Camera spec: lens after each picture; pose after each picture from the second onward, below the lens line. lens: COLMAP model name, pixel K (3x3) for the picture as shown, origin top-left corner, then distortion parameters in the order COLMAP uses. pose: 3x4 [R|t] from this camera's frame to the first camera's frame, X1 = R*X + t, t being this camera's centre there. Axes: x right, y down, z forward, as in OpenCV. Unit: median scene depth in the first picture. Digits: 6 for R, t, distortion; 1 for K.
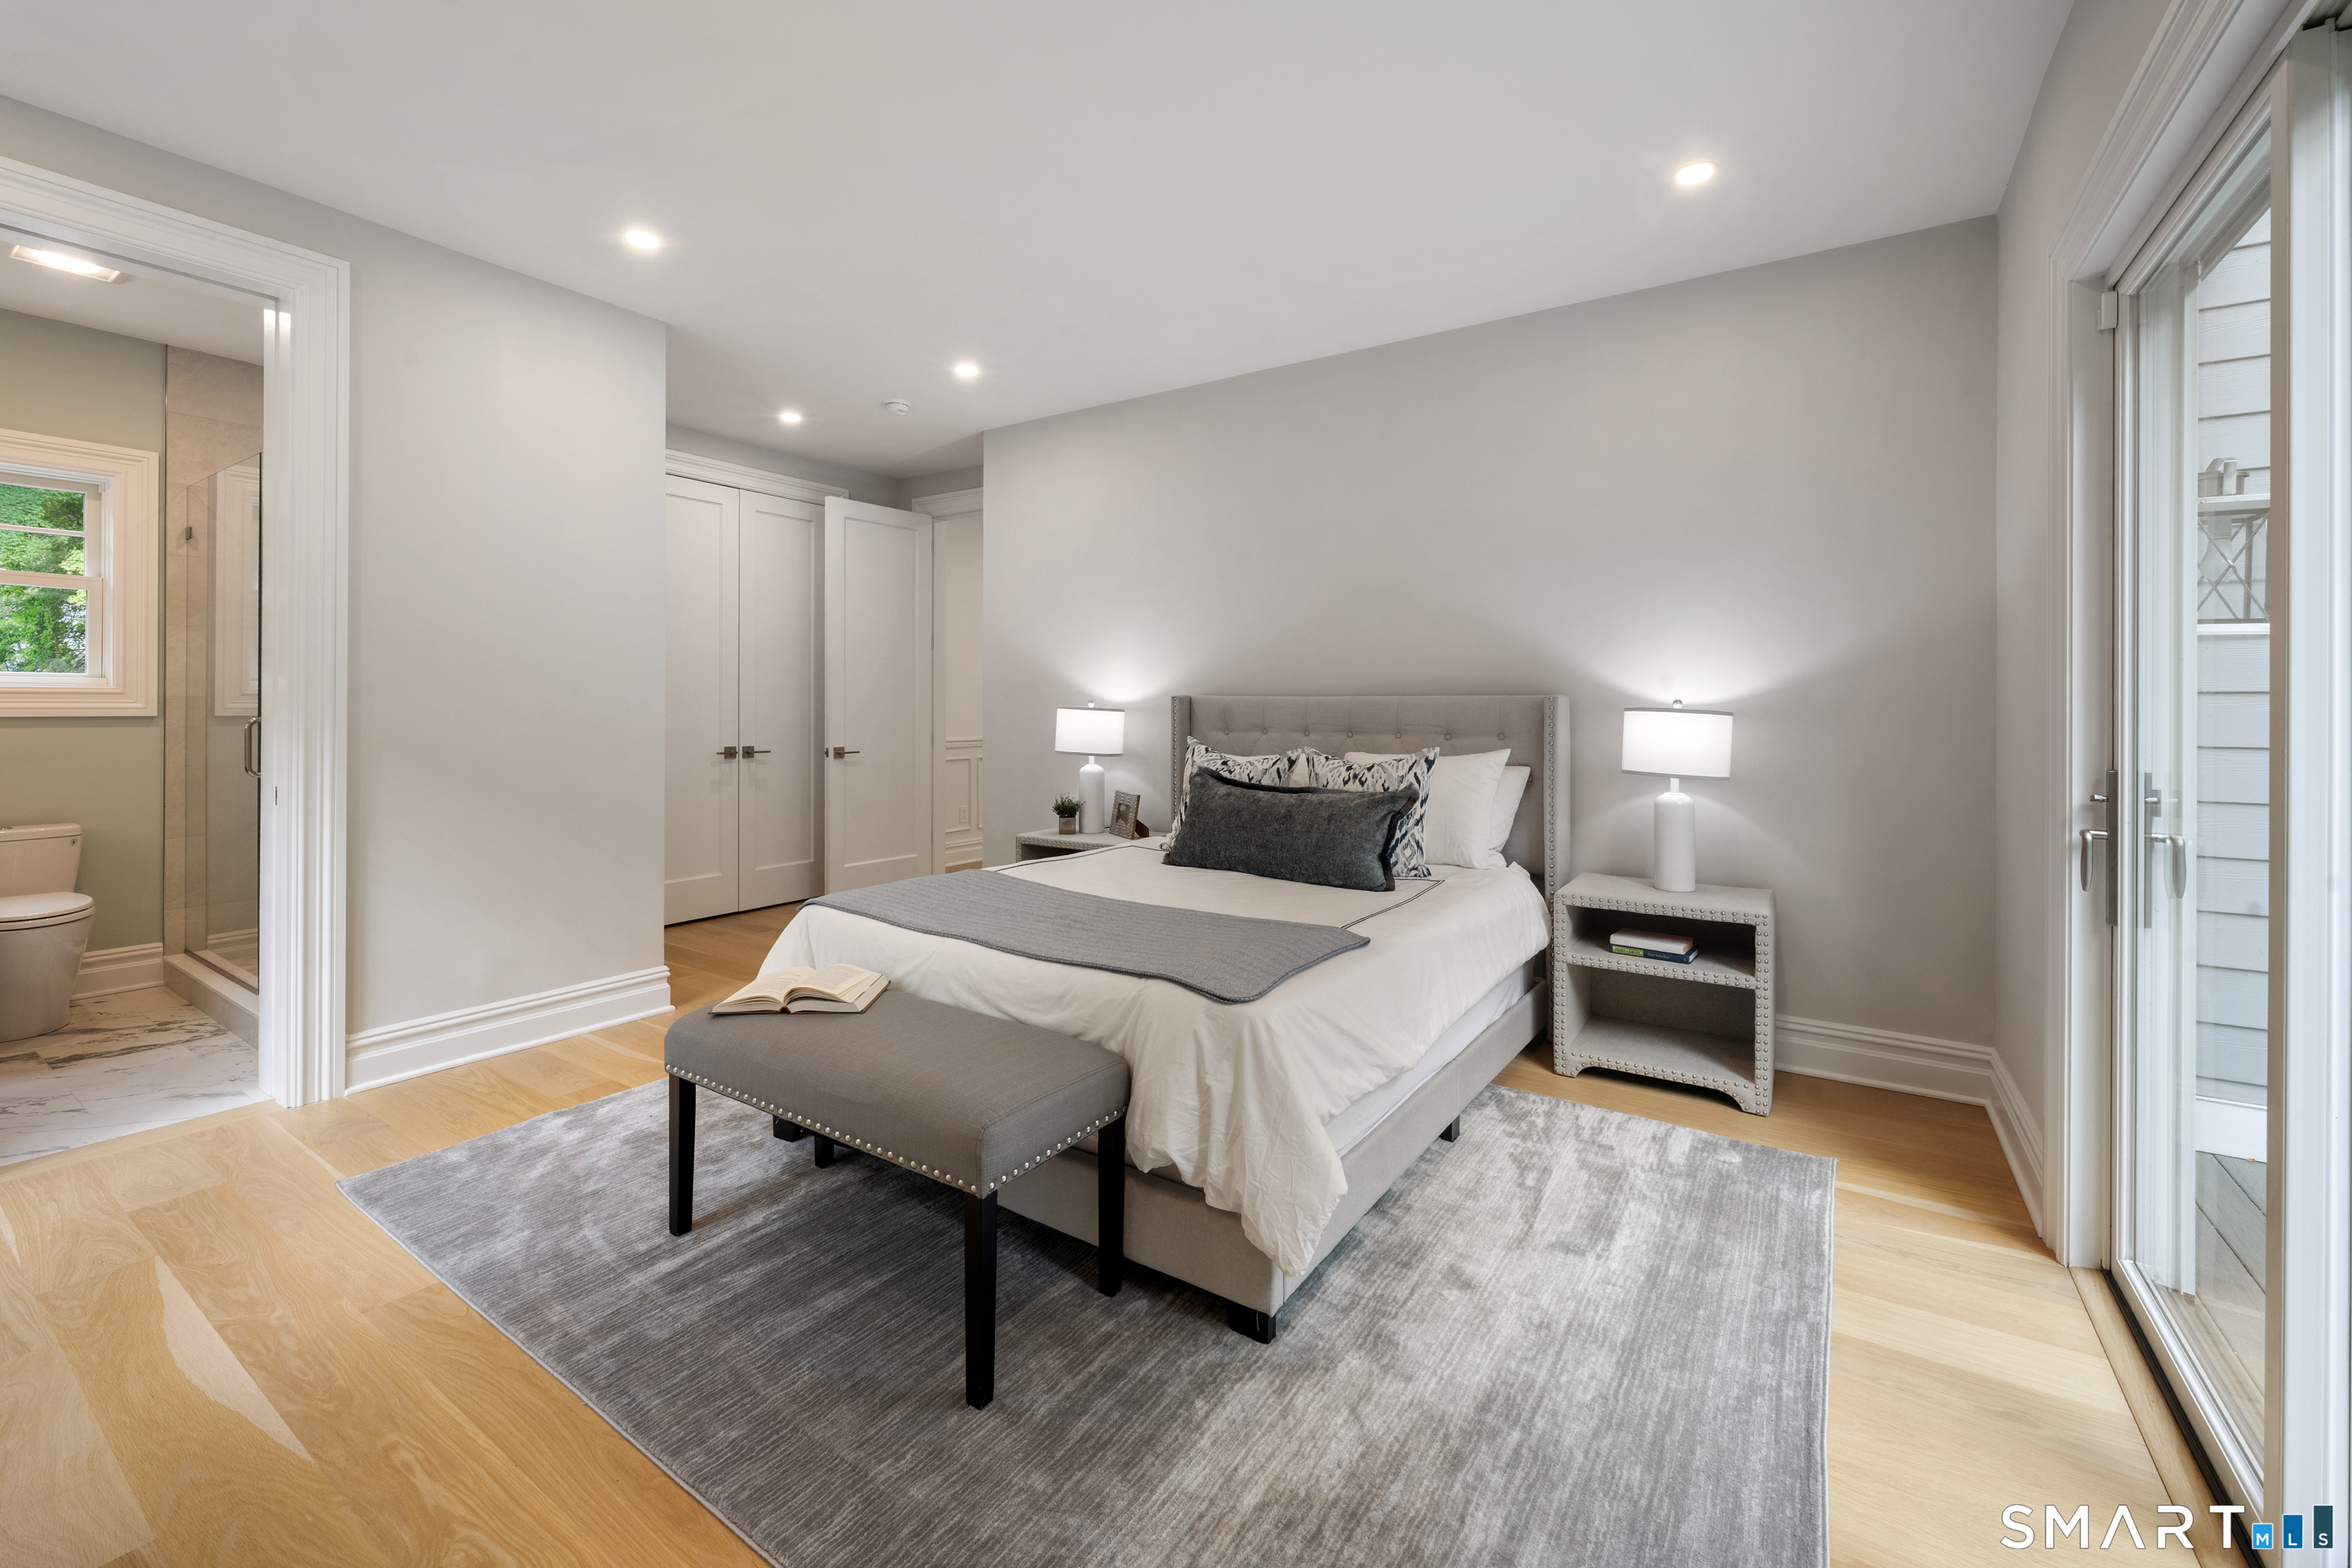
lens RADIAL K [[954.8, 0, 1174.3], [0, 954.8, 716.6], [0, 0, 1]] dist [0.001175, -0.001807]
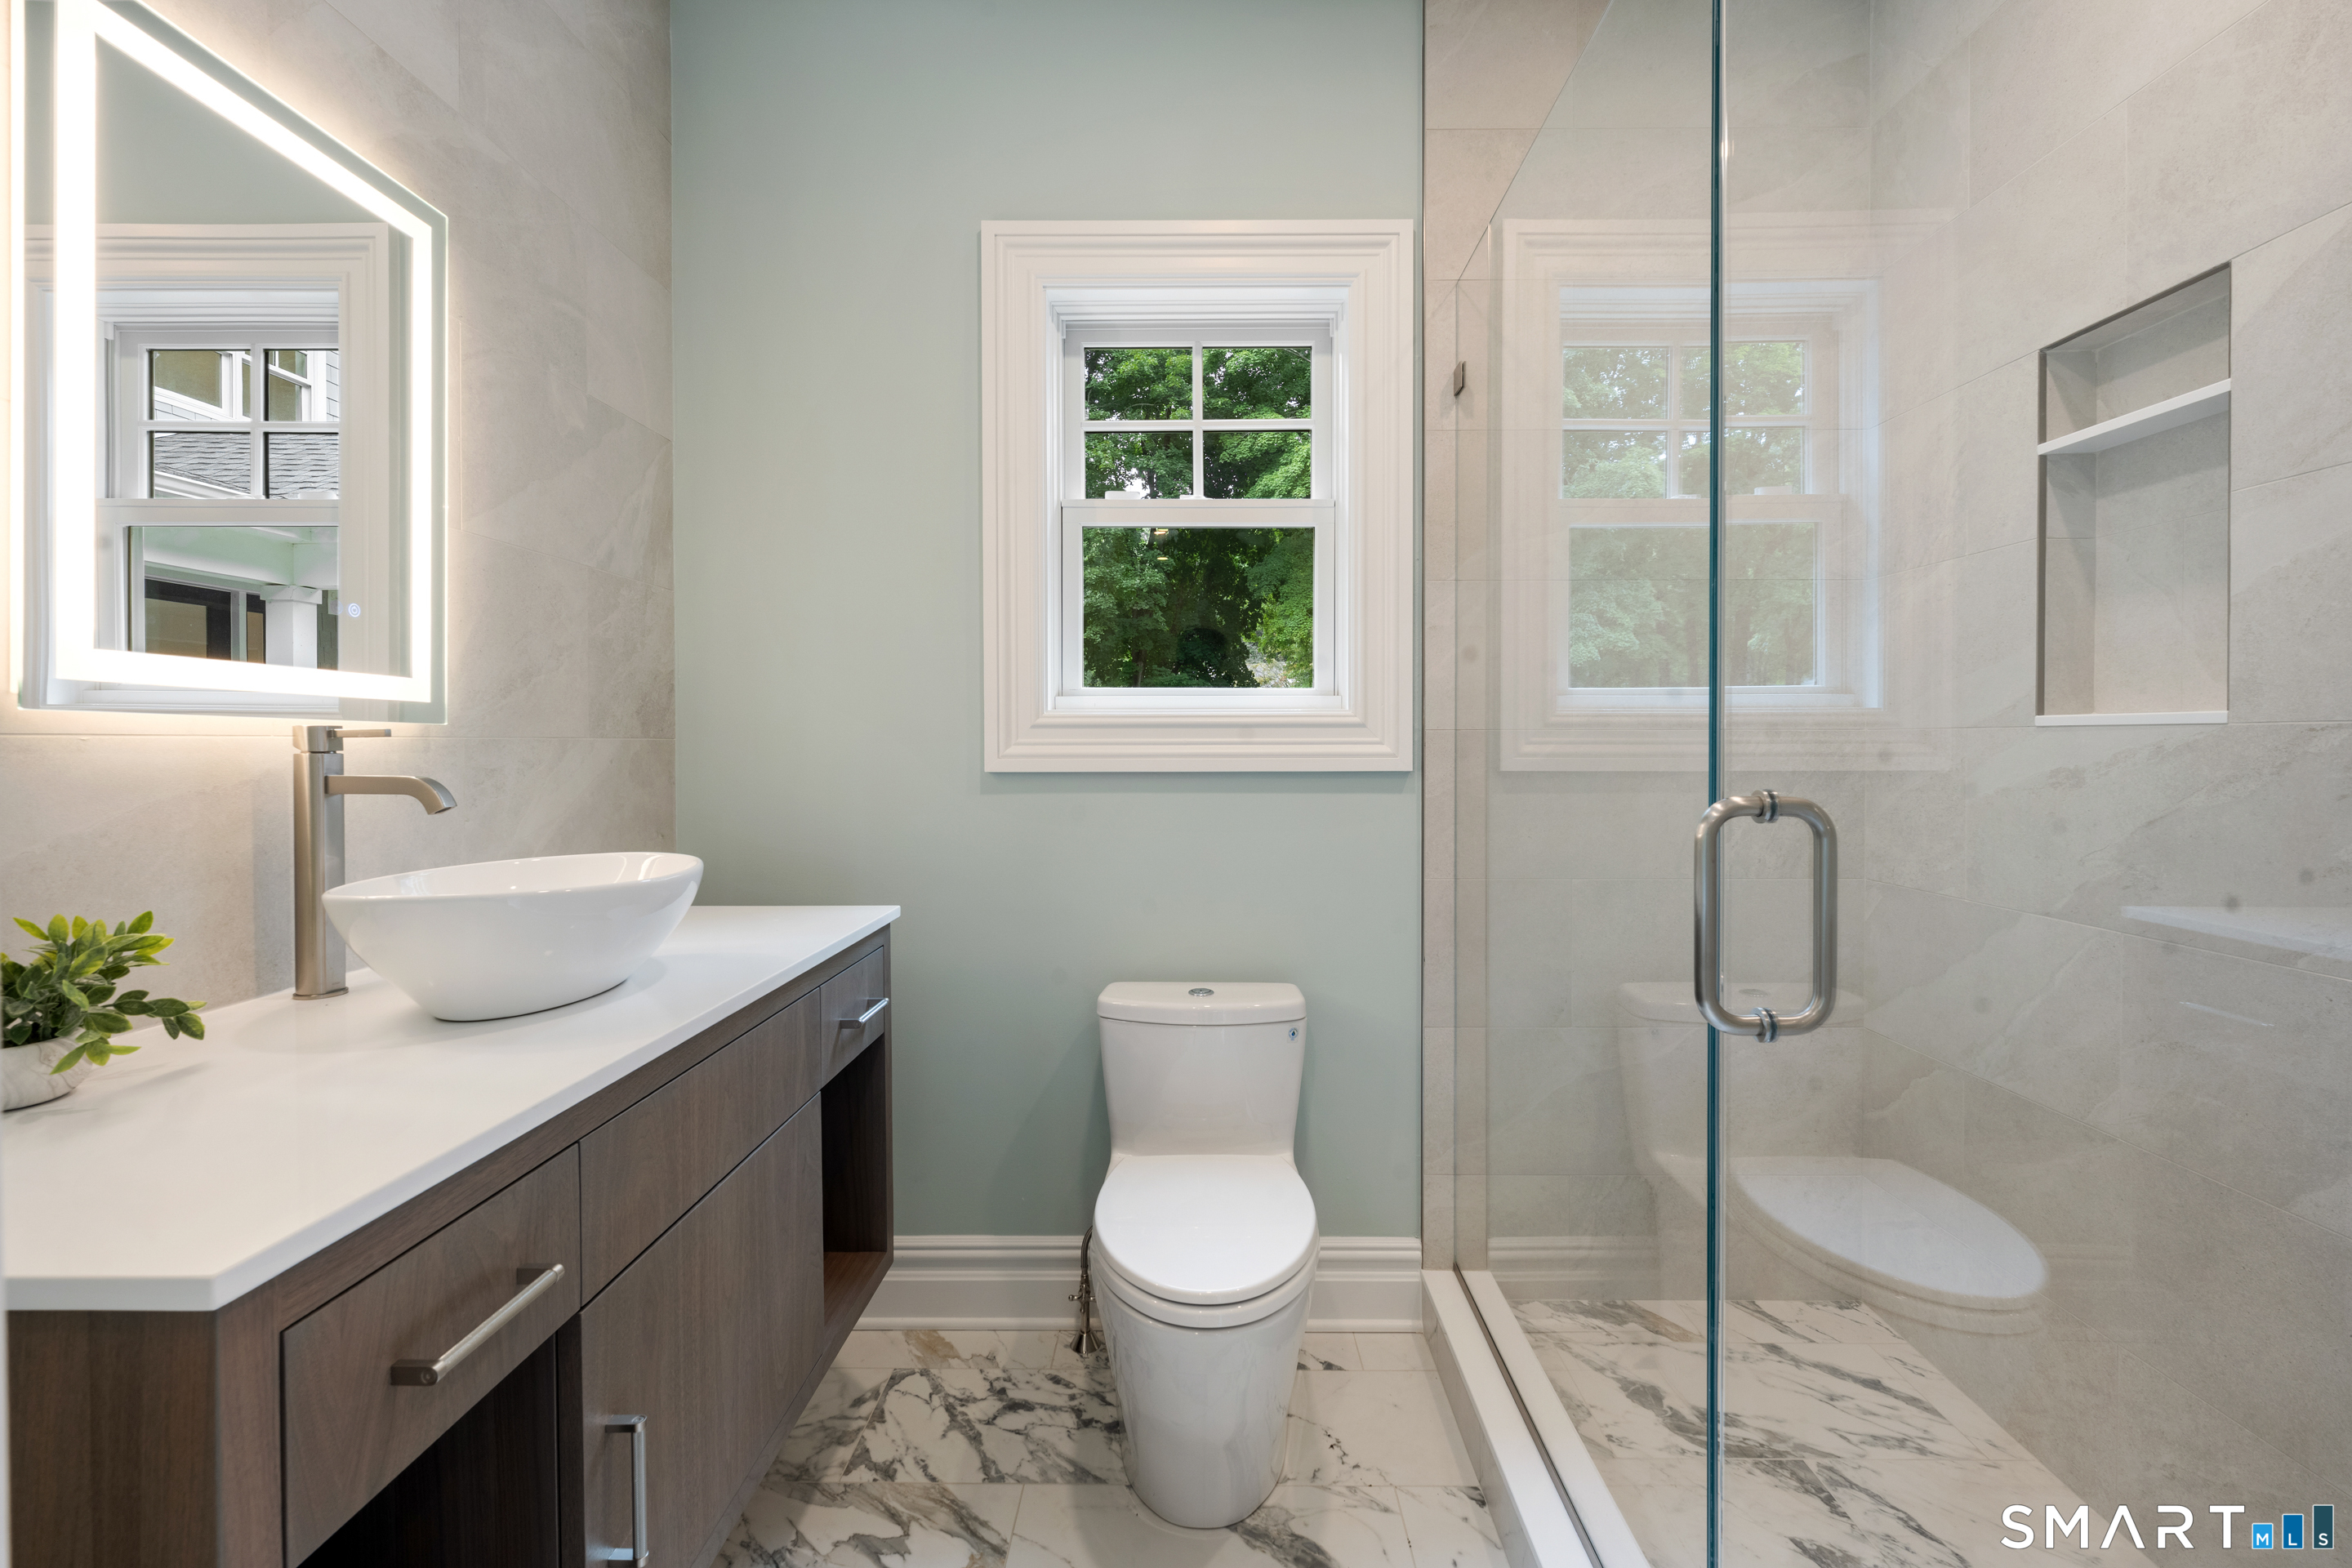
lens RADIAL K [[1015.8, 0, 1186.6], [0, 1015.8, 785.2], [0, 0, 1]] dist [-0.003359, -0.000137]
pose [[0.535840, 0.000156, -0.844320, -0.690045], [0.001200, 0.999999, 0.000947, 0.005401], [0.844319, -0.001521, 0.535839, 0.625043]]
